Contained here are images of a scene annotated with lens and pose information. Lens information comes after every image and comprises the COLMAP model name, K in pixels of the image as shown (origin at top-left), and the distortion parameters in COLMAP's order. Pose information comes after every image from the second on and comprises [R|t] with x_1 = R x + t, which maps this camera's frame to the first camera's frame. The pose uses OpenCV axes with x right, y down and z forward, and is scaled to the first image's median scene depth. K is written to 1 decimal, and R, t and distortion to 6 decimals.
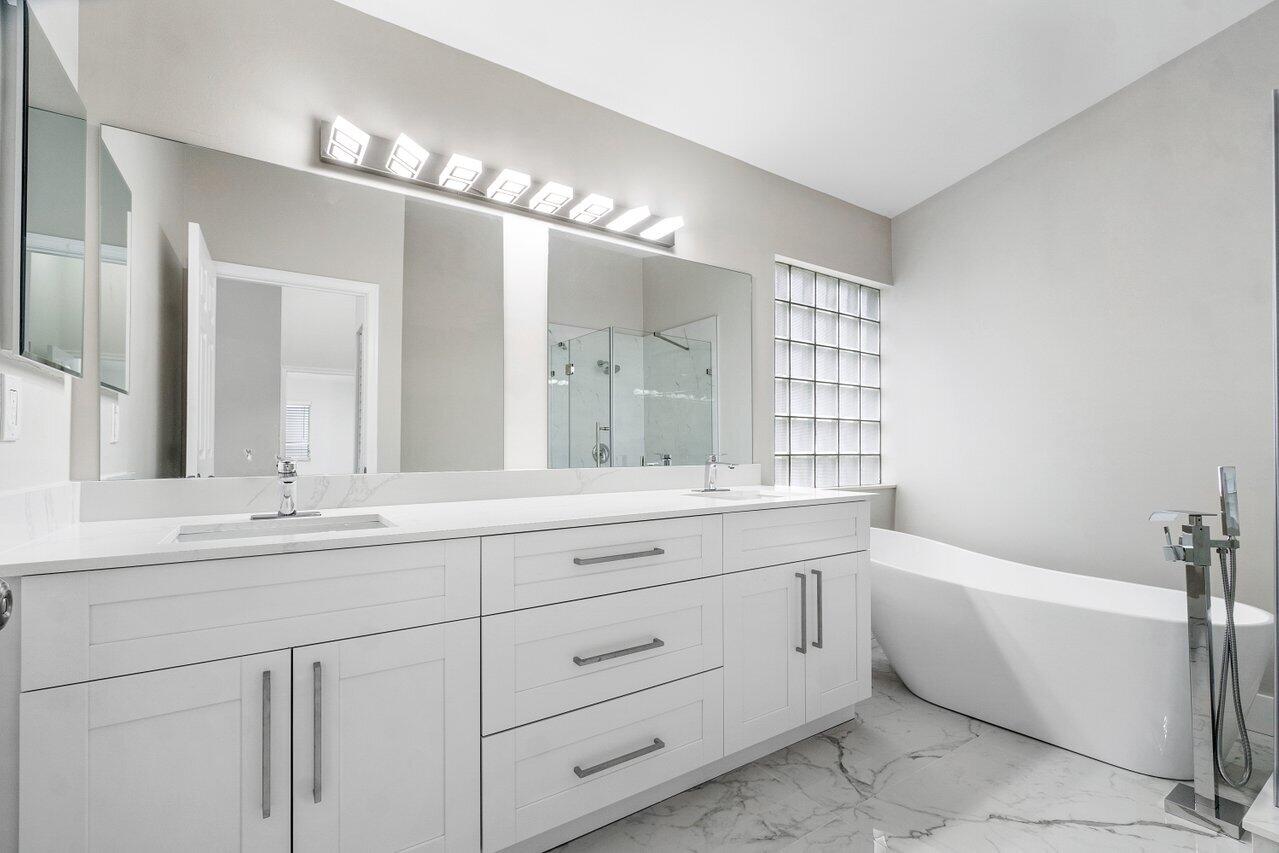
lens RADIAL K [[558.8, 0, 636.8], [0, 558.8, 444.2], [0, 0, 1]] dist [-0.006006, -0.000295]
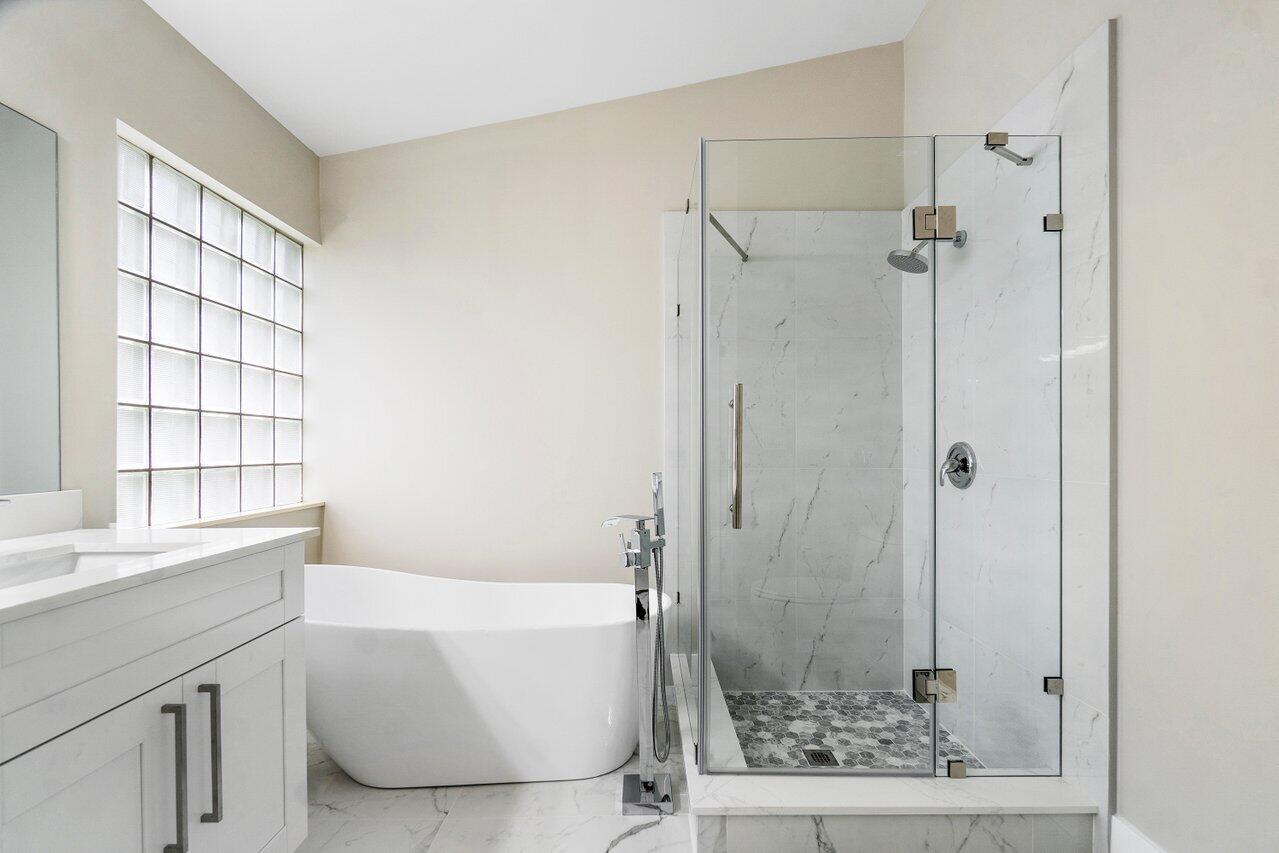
lens RADIAL K [[558.8, 0, 636.8], [0, 558.8, 444.2], [0, 0, 1]] dist [-0.006006, -0.000295]
pose [[0.555429, 0.000366, 0.831564, 0.070681], [-0.000448, 1.000000, -0.000141, -0.009205], [-0.831564, -0.000295, 0.555429, 0.243788]]
